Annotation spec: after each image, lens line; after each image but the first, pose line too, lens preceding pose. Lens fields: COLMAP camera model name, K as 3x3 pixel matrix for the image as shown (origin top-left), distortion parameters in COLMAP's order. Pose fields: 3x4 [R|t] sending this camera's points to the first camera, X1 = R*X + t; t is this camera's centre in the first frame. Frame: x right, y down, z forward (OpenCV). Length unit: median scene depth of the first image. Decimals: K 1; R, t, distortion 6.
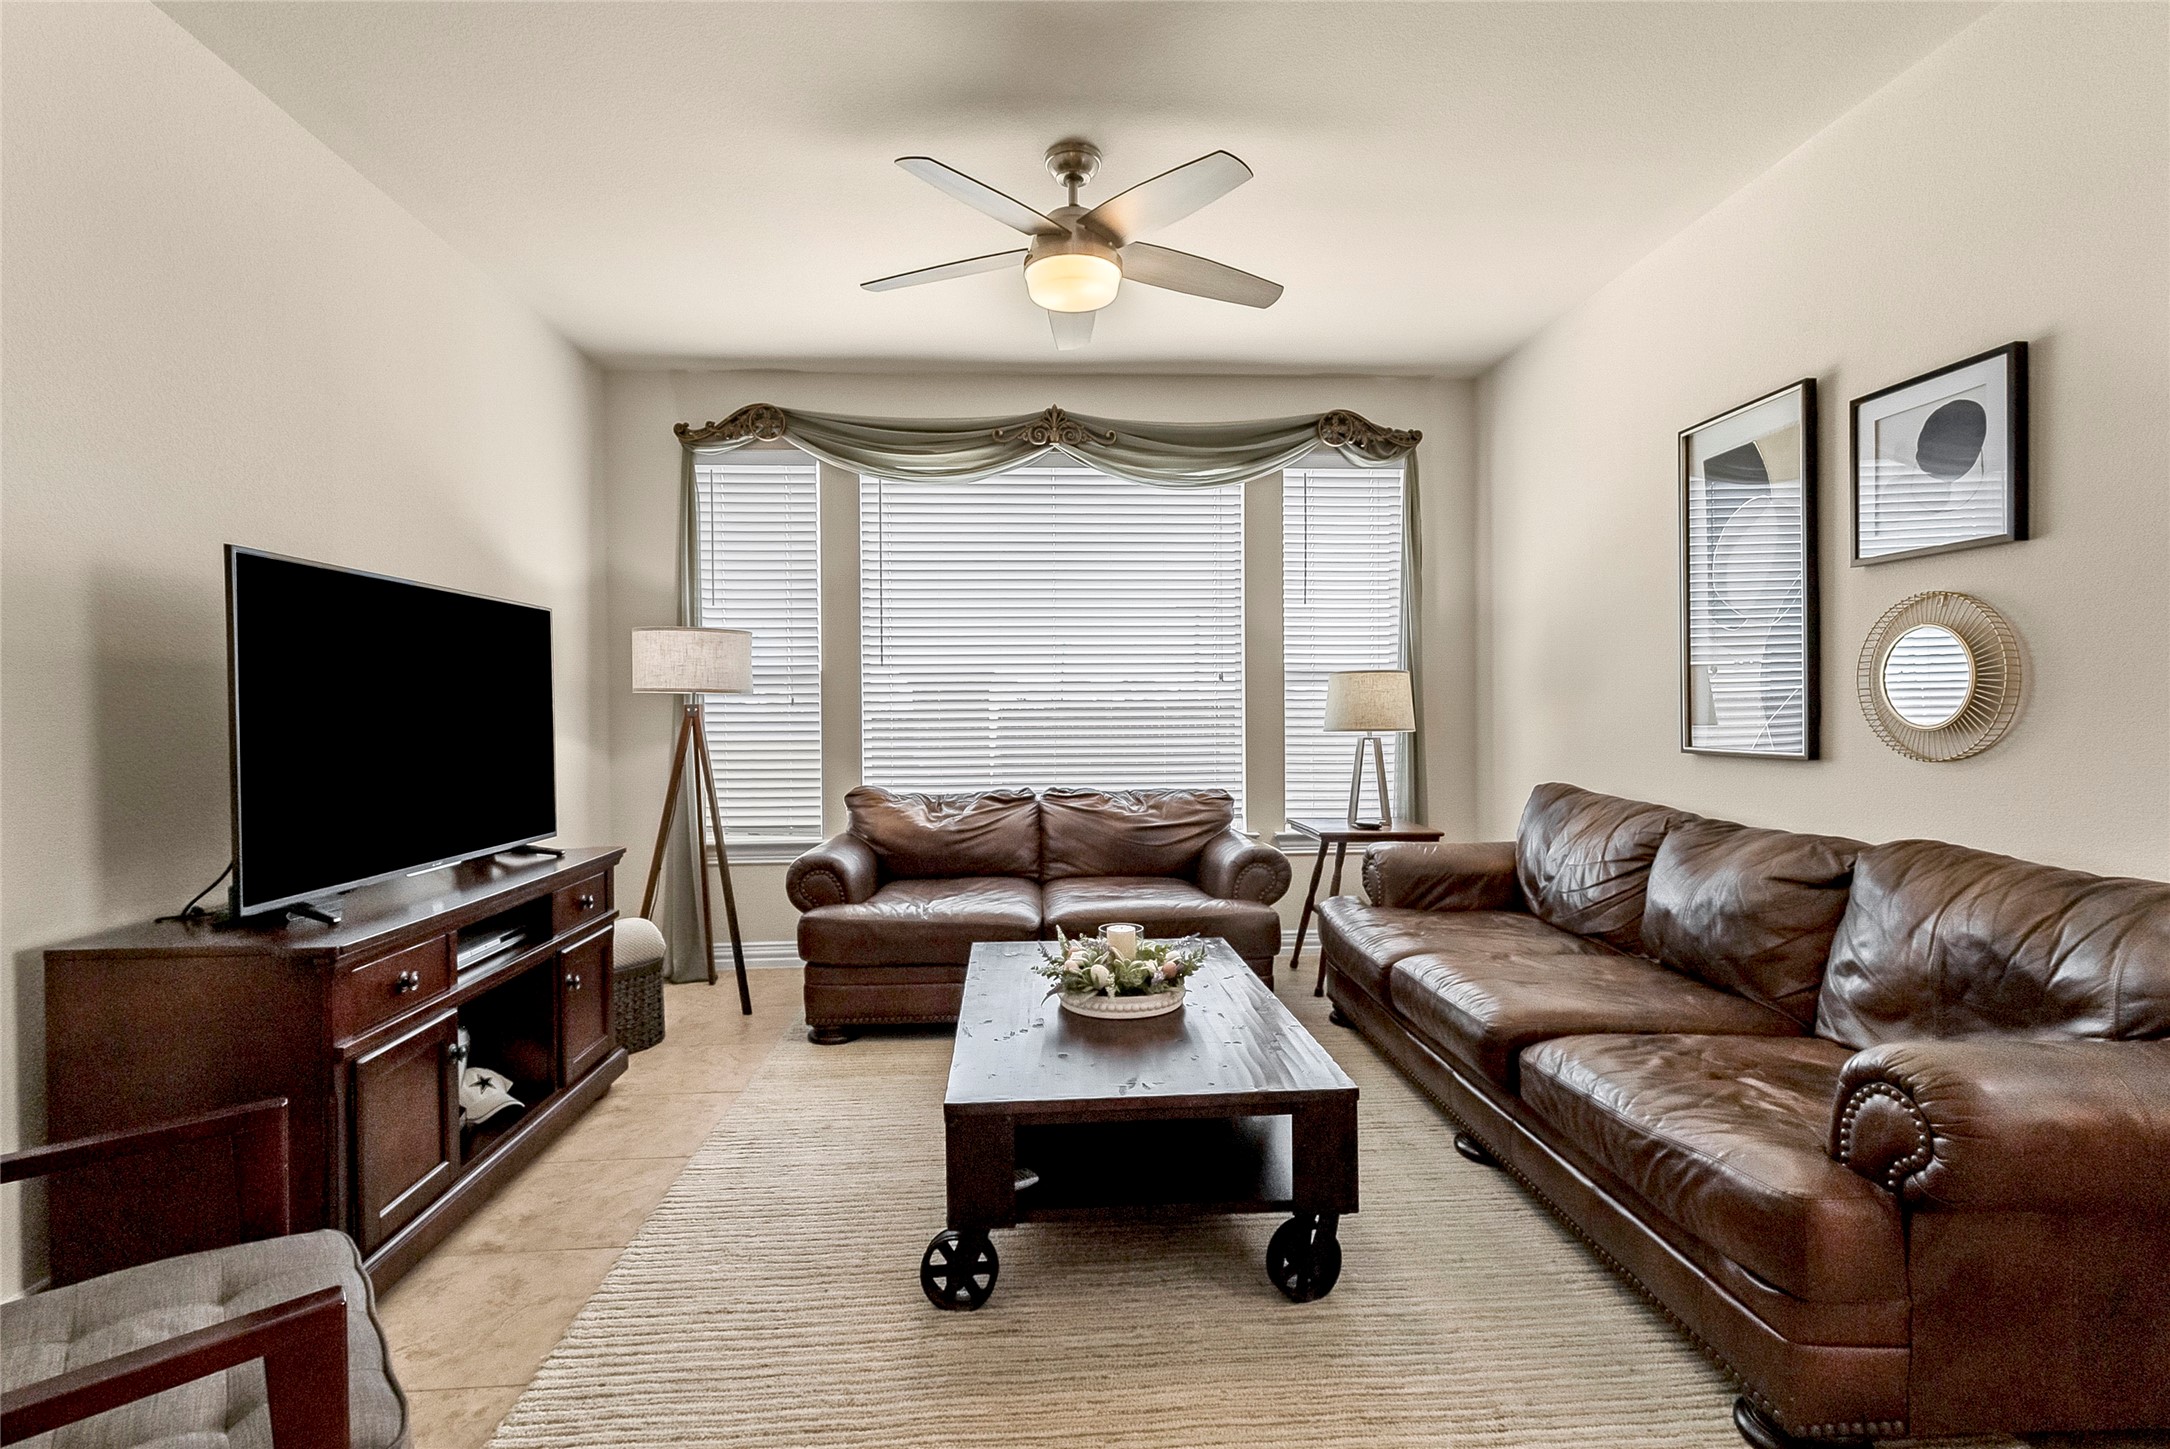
lens RADIAL K [[1022.6, 0, 1078.3], [0, 1022.6, 709.8], [0, 0, 1]] dist [0.019906, -0.001312]
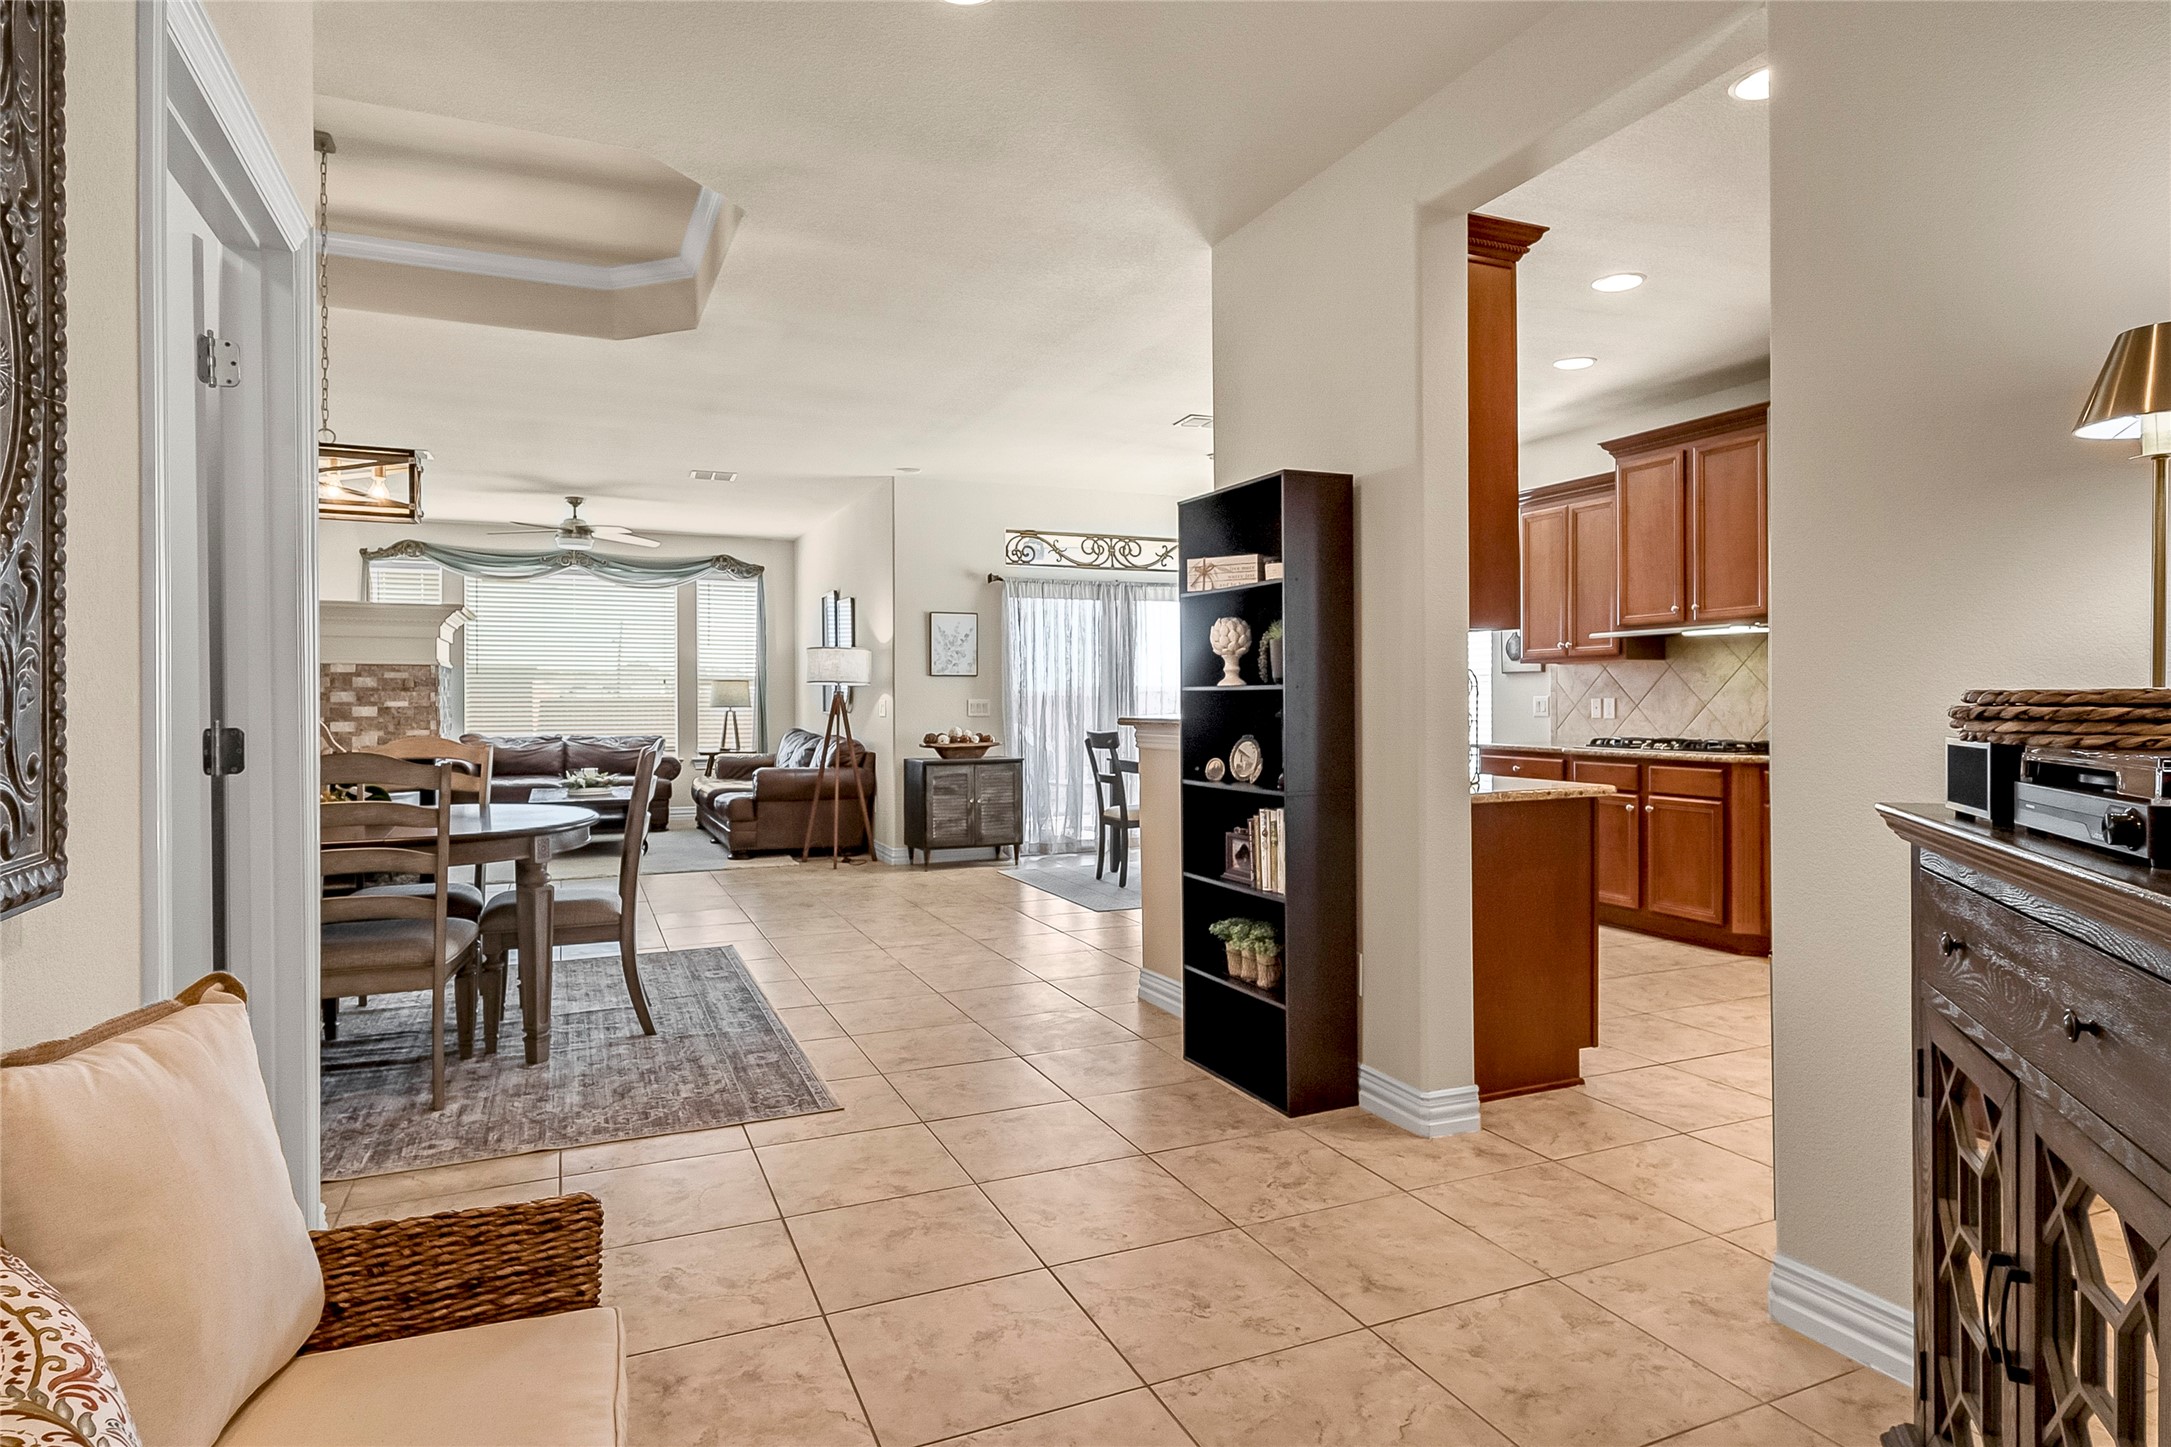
lens RADIAL K [[1177.8, 0, 1081.7], [0, 1177.8, 692.8], [0, 0, 1]] dist [0.011010, 0.001092]
pose [[0.937742, 0.004239, 0.347307, 0.172179], [-0.002173, 0.999978, -0.006339, 0.006448], [-0.347326, 0.005190, 0.937730, -2.462584]]
